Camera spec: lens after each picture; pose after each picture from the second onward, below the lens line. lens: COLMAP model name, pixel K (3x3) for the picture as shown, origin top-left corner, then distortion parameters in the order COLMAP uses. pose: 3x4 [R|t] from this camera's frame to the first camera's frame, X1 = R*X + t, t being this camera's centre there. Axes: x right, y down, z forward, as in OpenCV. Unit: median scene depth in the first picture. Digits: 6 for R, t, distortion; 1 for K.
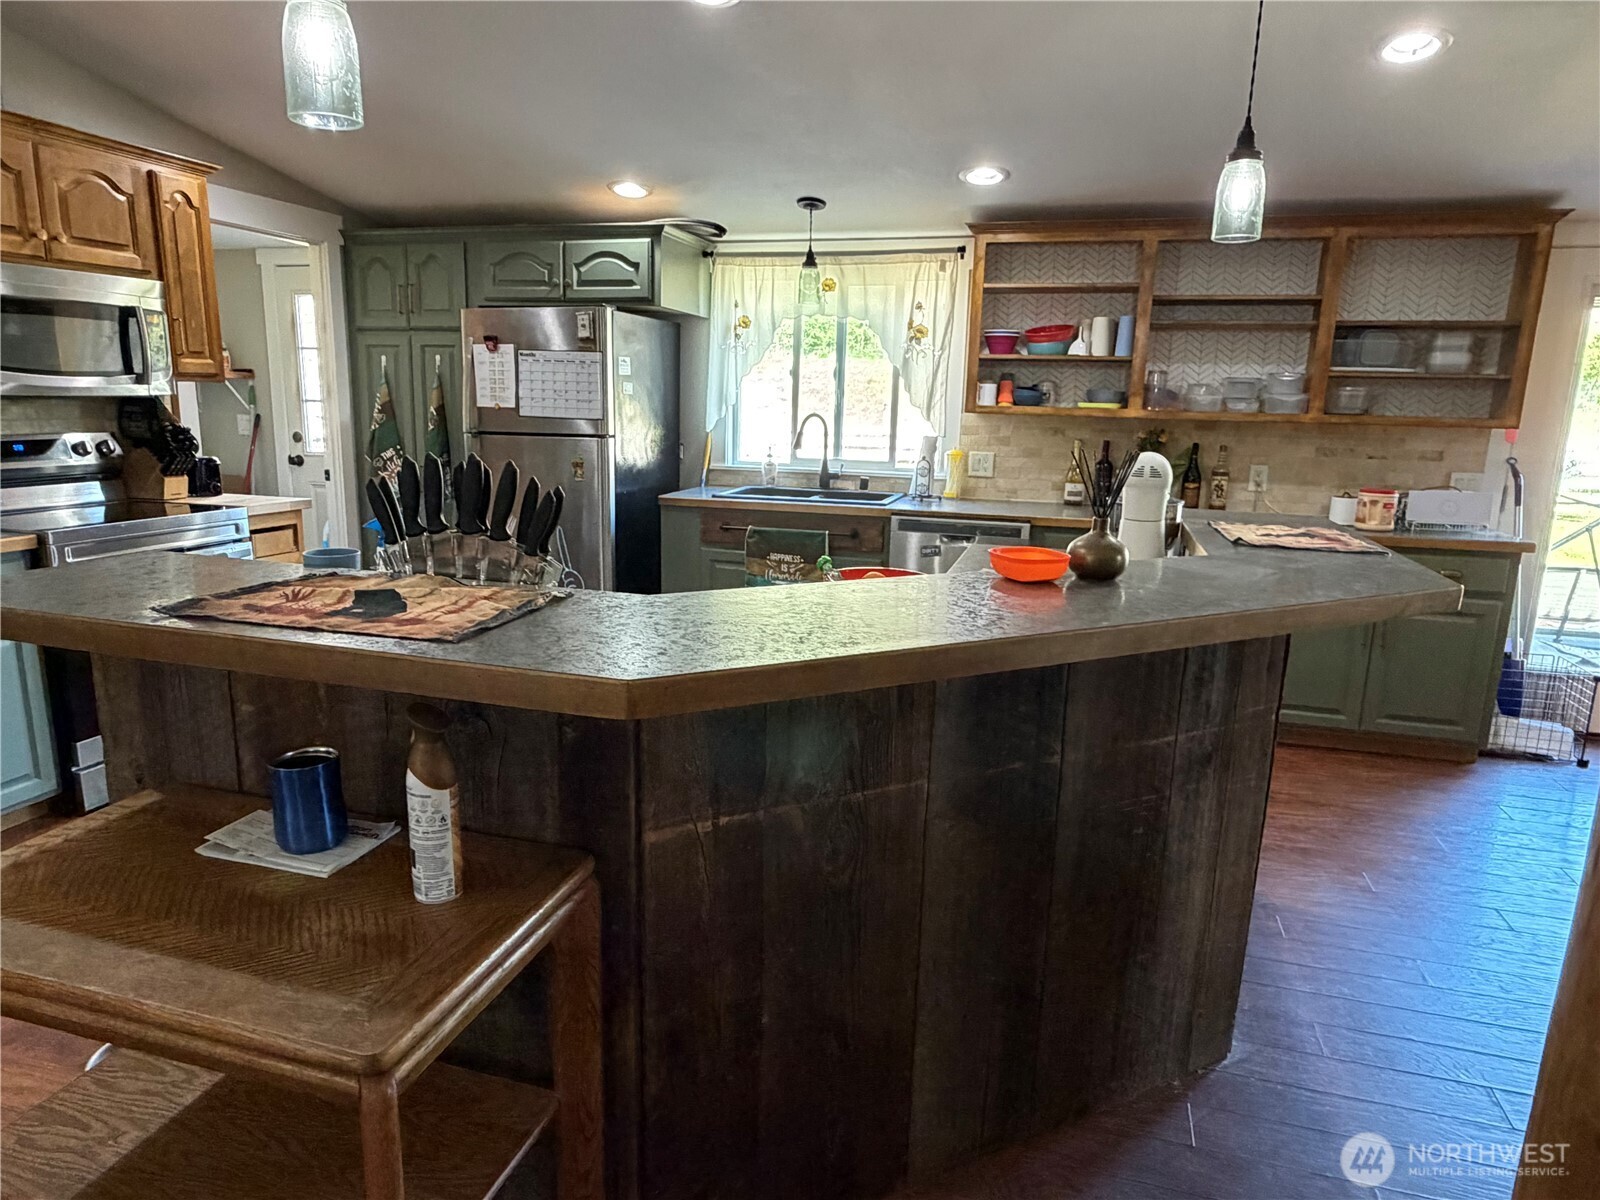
lens RADIAL K [[985.3, 0, 788.4], [0, 985.3, 606.1], [0, 0, 1]] dist [0.000363, 0.001290]
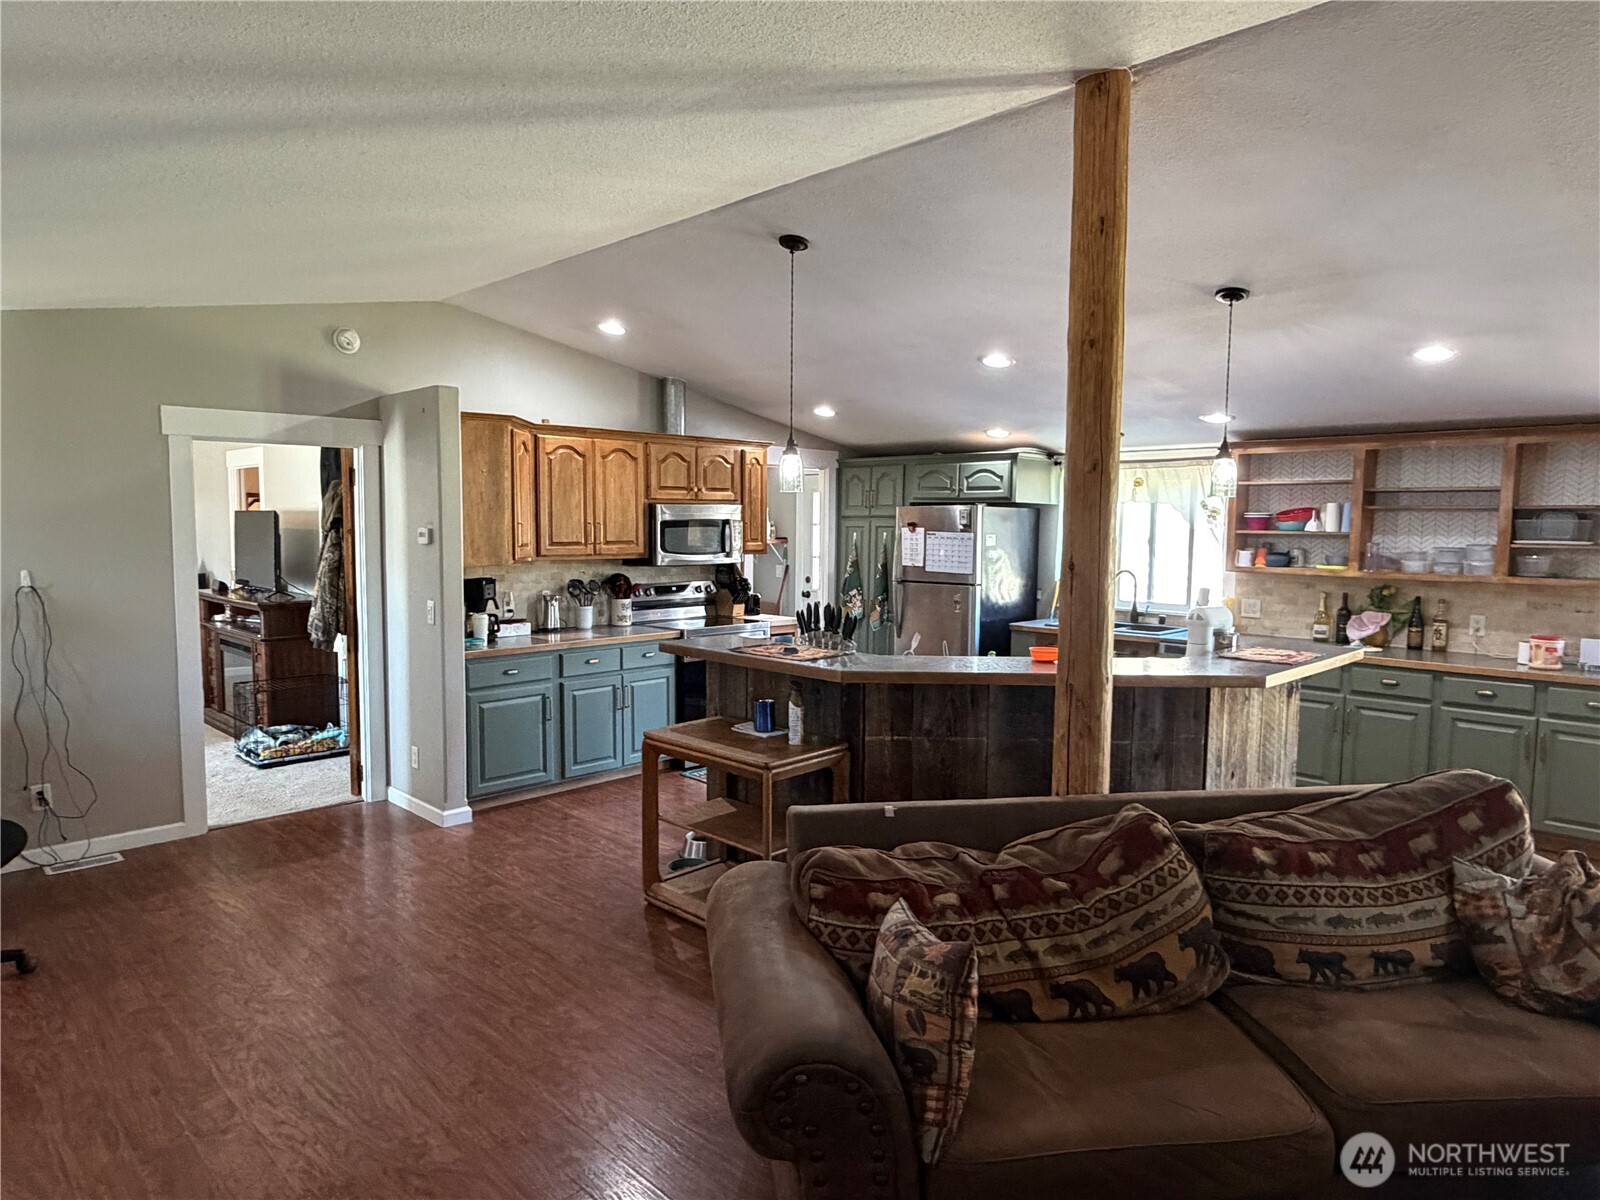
lens RADIAL K [[985.3, 0, 798.5], [0, 985.3, 604.1], [0, 0, 1]] dist [0.000363, 0.001290]
pose [[0.879566, 0.023702, -0.475185, 0.318113], [-0.086694, 0.990022, -0.111090, 0.057535], [0.467811, 0.138906, 0.872845, -0.502750]]
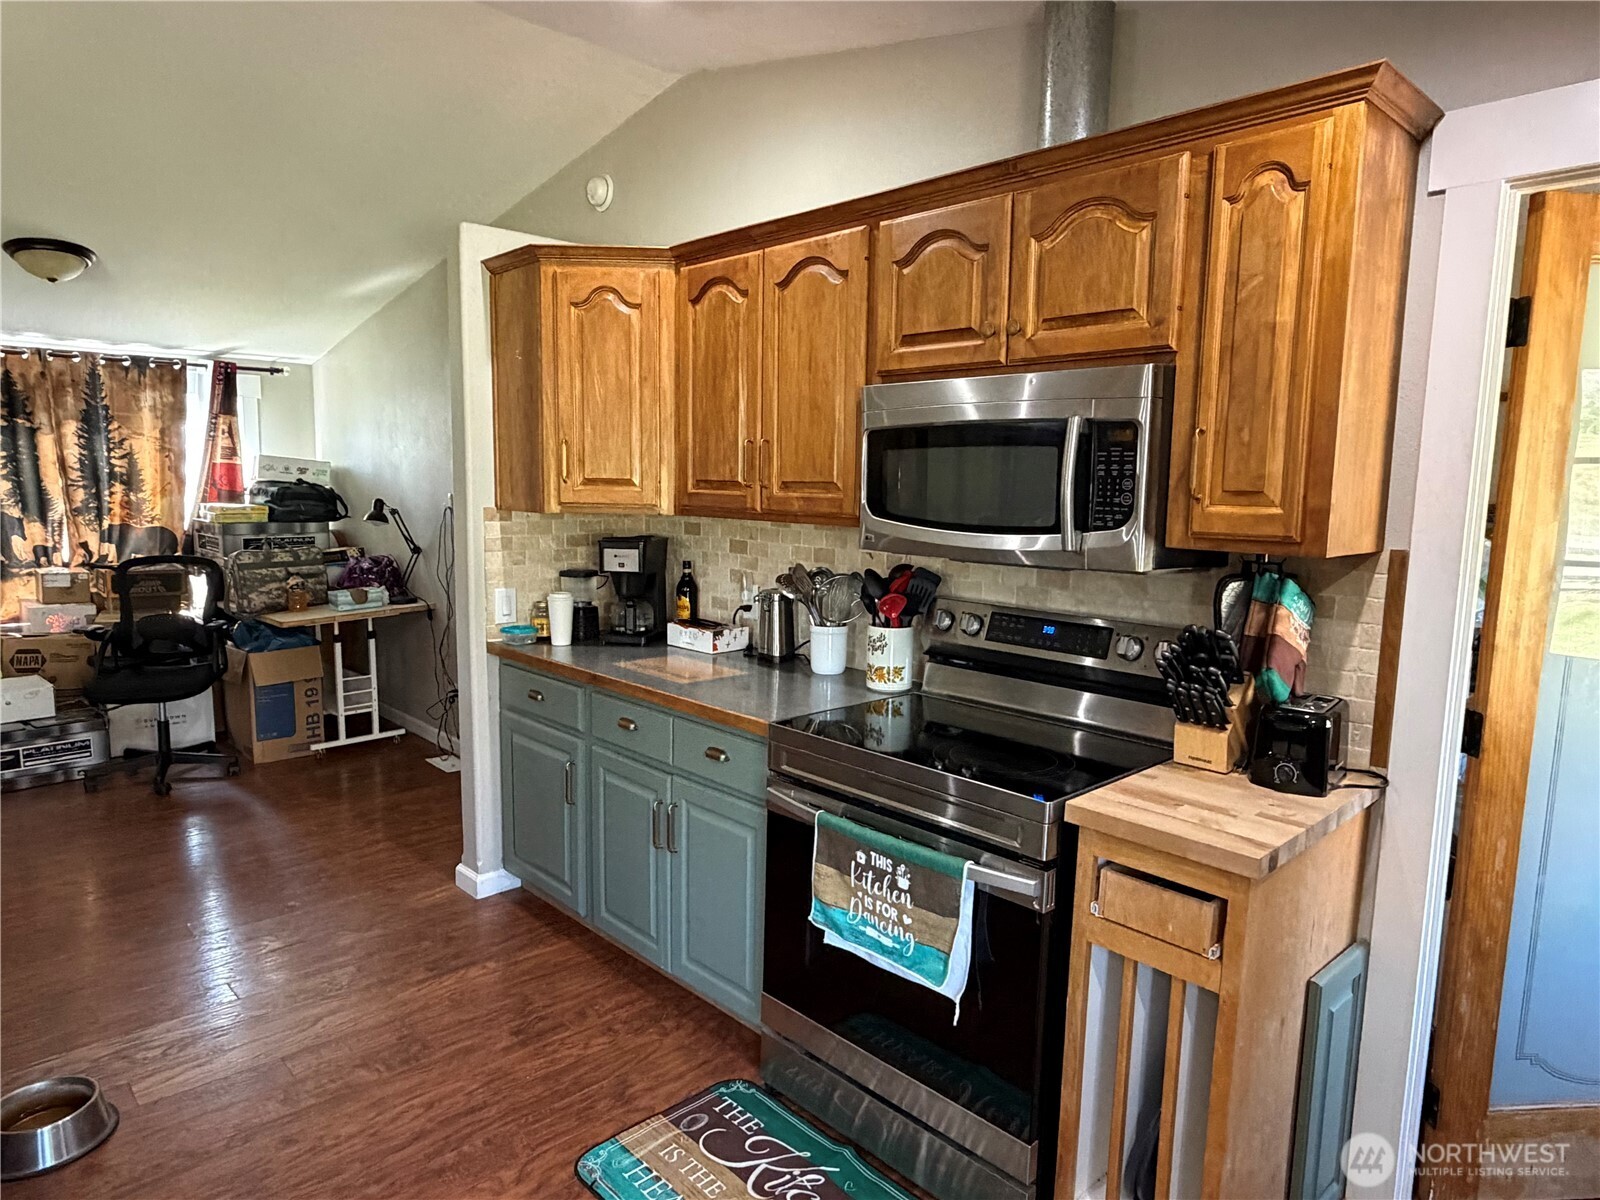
lens RADIAL K [[985.3, 0, 800.0], [0, 985.3, 600.8], [0, 0, 1]] dist [0.000363, 0.001290]
pose [[-0.501917, 0.076137, -0.861558, -0.062917], [-0.211413, 0.955103, 0.207566, -0.224957], [0.838680, 0.286325, -0.463286, 0.910628]]
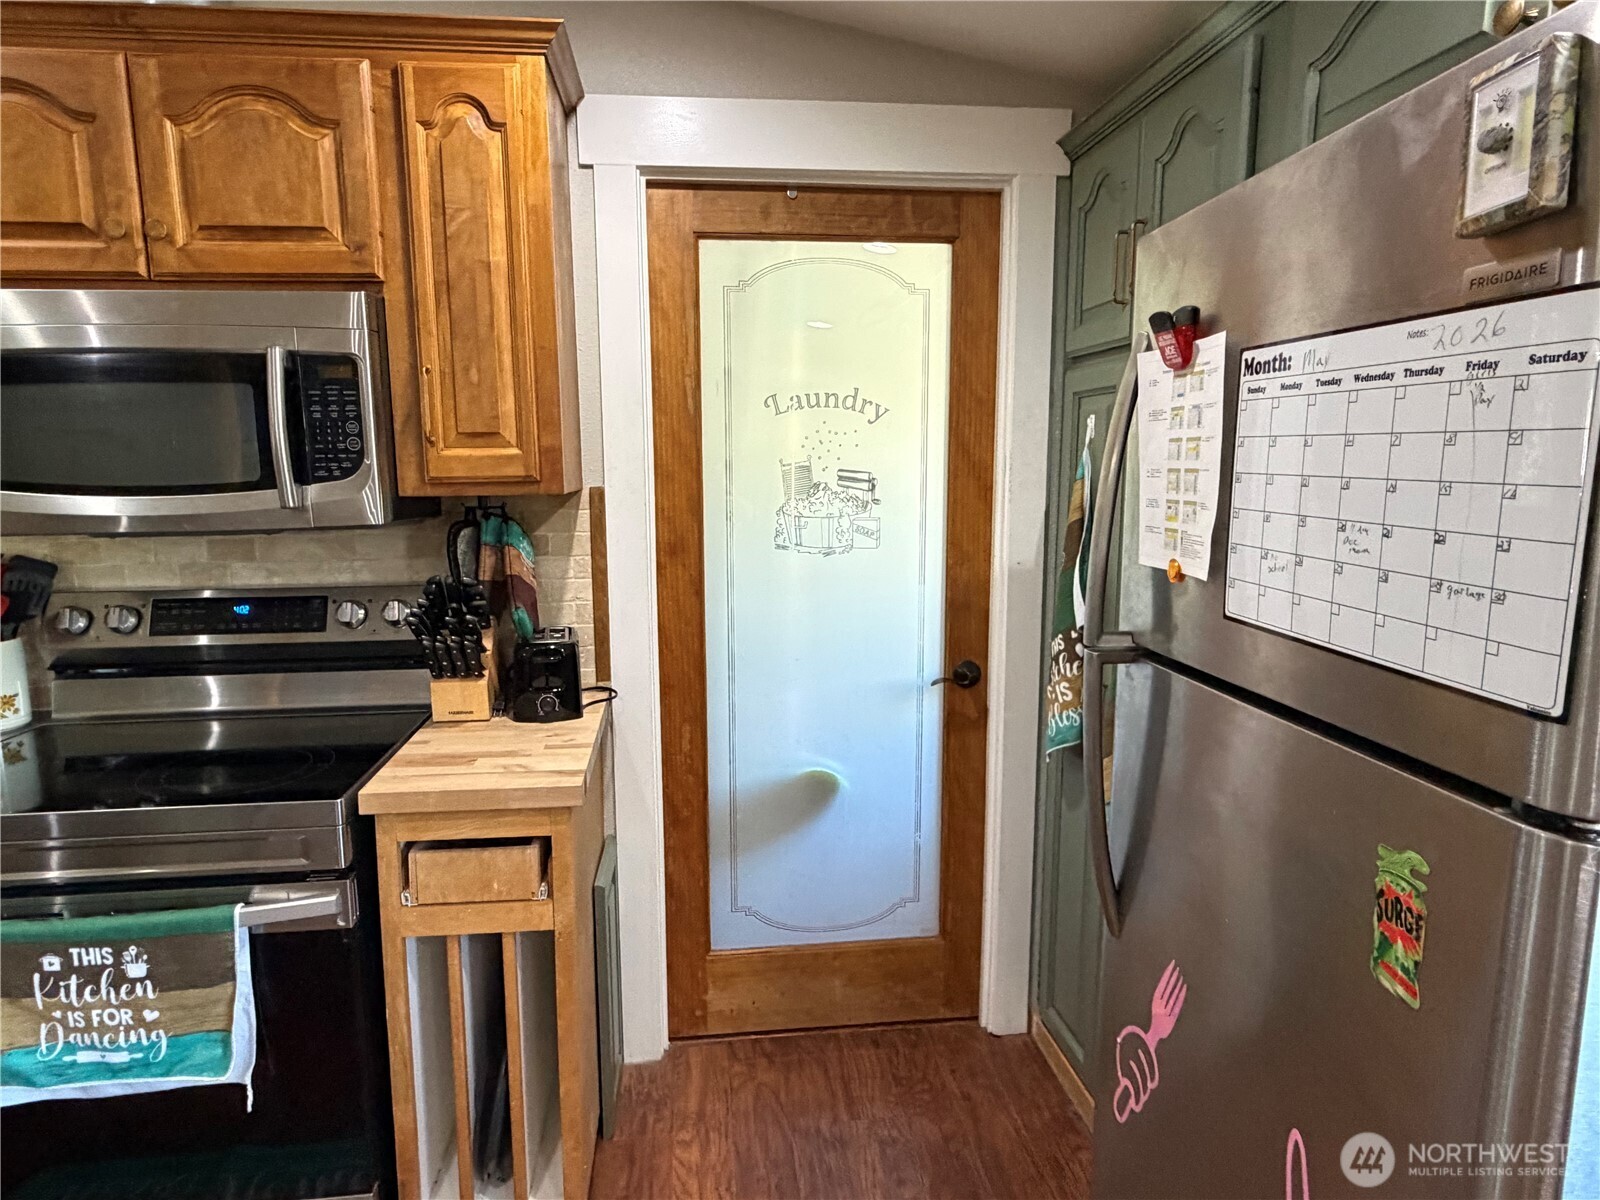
lens RADIAL K [[942.3, 0, 792.0], [0, 942.3, 595.9], [0, 0, 1]] dist [-0.002338, 0.000560]
pose [[0.382846, 0.106838, -0.917614, -0.101904], [-0.177904, 0.983224, 0.040252, -0.194696], [0.906521, 0.147837, 0.395430, 0.835201]]
